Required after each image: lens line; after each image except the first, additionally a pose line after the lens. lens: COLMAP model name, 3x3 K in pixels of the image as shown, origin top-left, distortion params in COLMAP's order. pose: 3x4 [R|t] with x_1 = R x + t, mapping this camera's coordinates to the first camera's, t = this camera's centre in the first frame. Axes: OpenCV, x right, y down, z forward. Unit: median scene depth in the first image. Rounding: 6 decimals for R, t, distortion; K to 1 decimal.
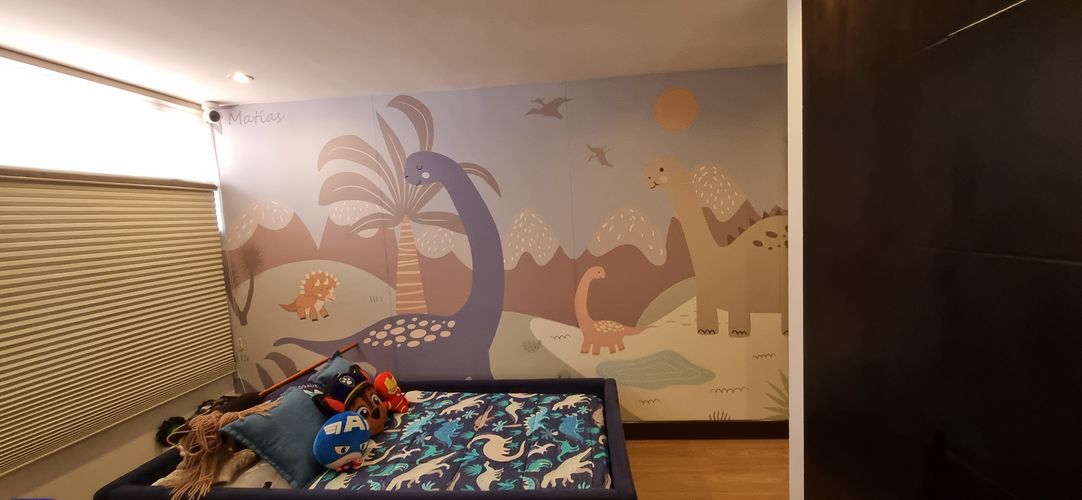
lens RADIAL K [[426.7, 0, 544.8], [0, 426.7, 248.3], [0, 0, 1]] dist [0.003324, 0.000167]
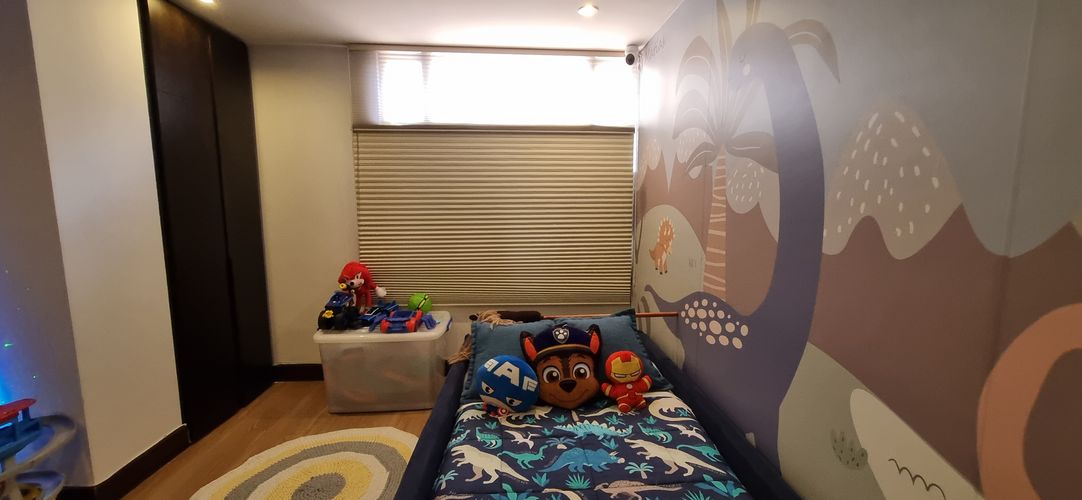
lens RADIAL K [[426.7, 0, 543.3], [0, 426.7, 251.5], [0, 0, 1]] dist [0.003324, 0.000167]
pose [[0.160139, 0.172175, -0.971962, 0.285258], [-0.087732, 0.983256, 0.159721, 0.004198], [0.983188, 0.059694, 0.172563, 0.636422]]
